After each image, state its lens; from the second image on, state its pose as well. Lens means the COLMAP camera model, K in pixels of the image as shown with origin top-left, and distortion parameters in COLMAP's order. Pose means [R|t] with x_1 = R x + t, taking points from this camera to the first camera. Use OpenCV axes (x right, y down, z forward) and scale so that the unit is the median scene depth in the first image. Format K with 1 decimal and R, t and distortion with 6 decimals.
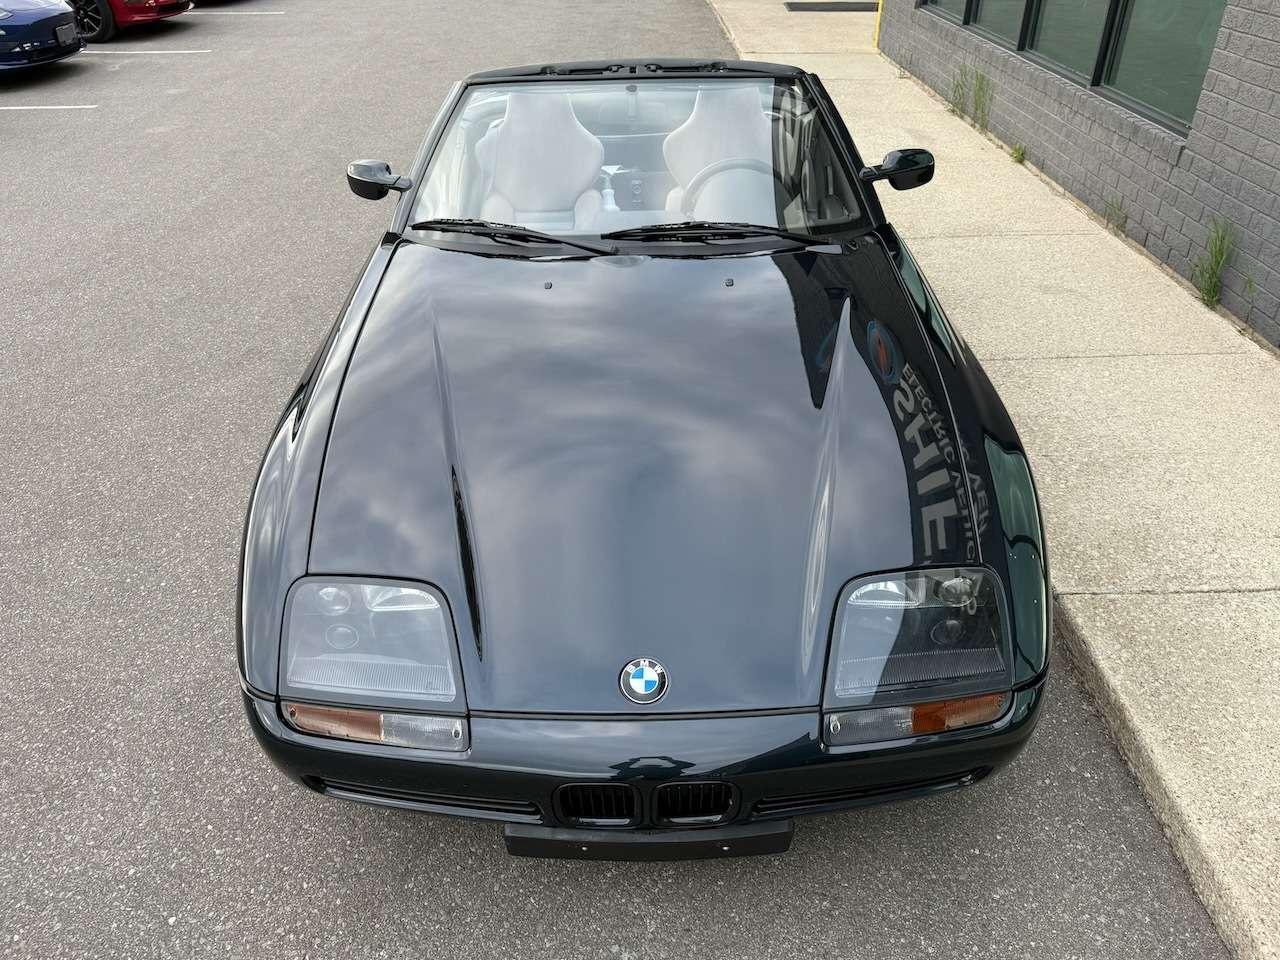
lens RADIAL K [[981.0, 0, 631.5], [0, 981.0, 476.9], [0, 0, 1]] dist [-0.006691, 0.007612]
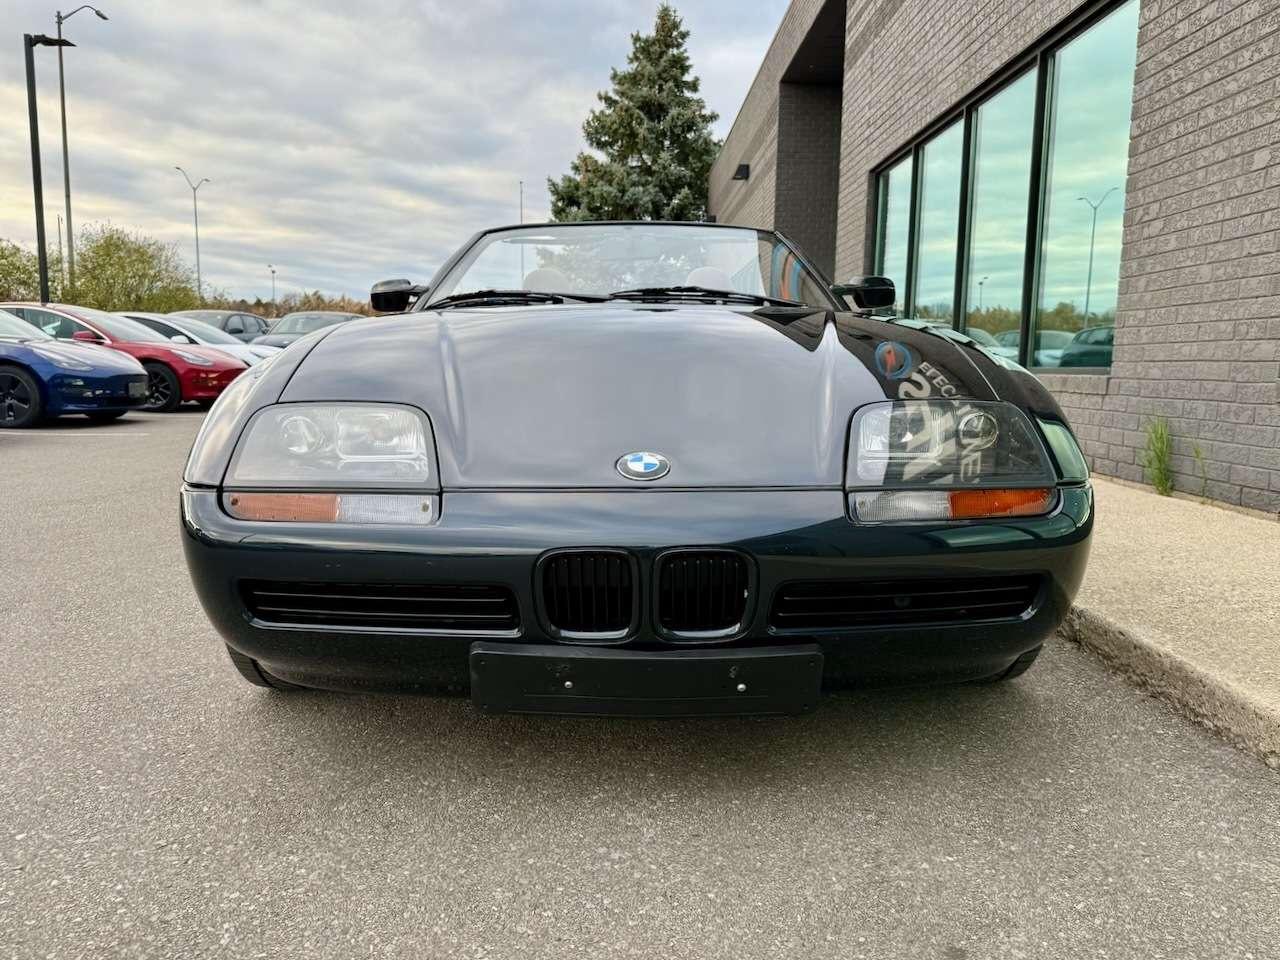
lens RADIAL K [[916.4, 0, 640.7], [0, 916.4, 476.1], [0, 0, 1]] dist [-0.003279, 0.002017]
pose [[0.999640, 0.015347, 0.021990, -0.006525], [-0.004551, 0.905245, -0.424865, 0.498501], [-0.026427, 0.424612, 0.904990, 0.223249]]
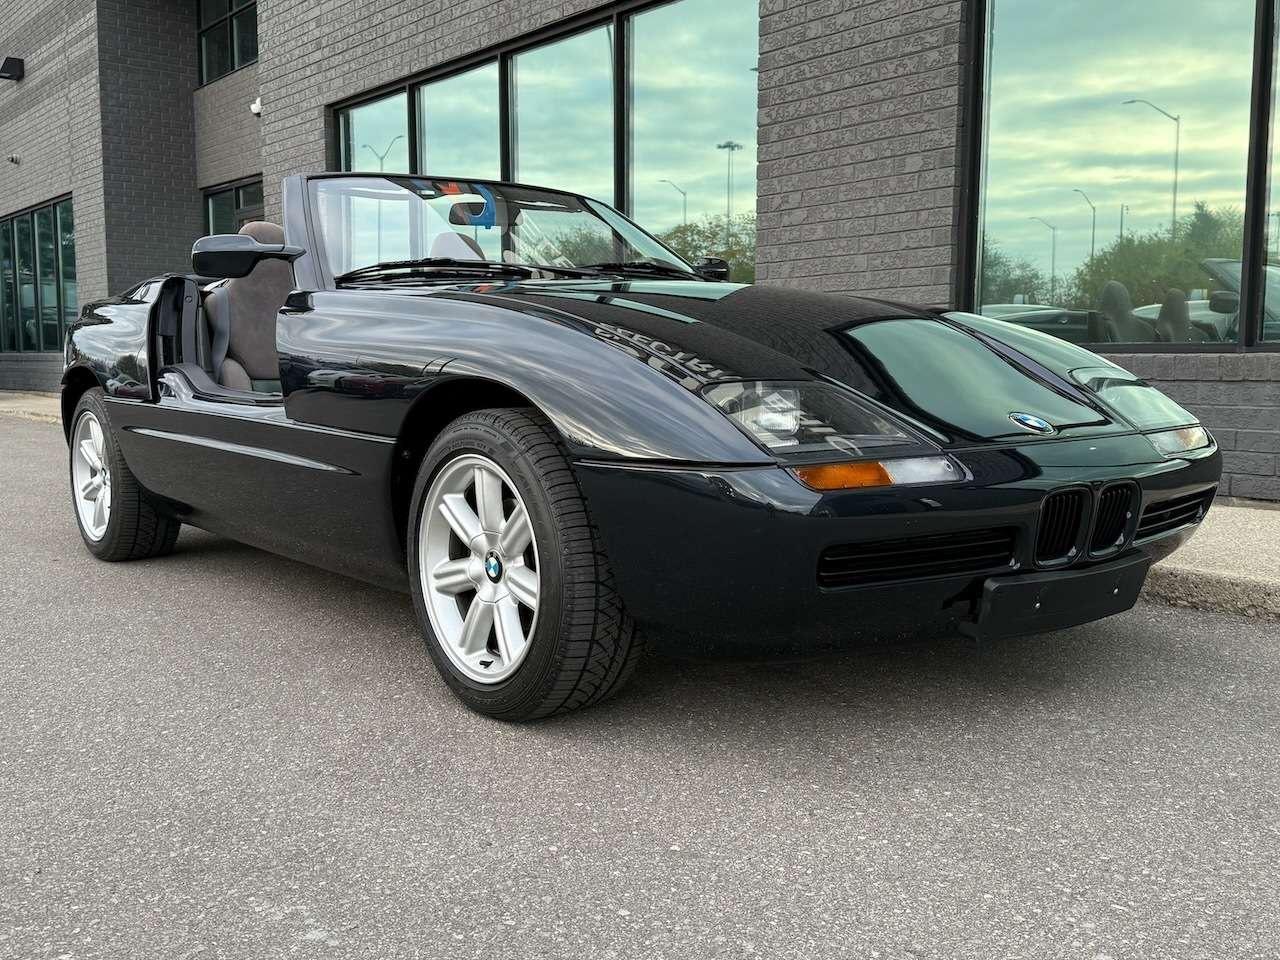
lens RADIAL K [[1254.8, 0, 614.1], [0, 1254.8, 484.8], [0, 0, 1]] dist [0.048679, 0.000000]
pose [[0.785485, -0.053886, 0.616530, -1.055170], [0.324038, 0.884546, -0.335527, 0.512181], [-0.527269, 0.463330, 0.712259, 0.247536]]
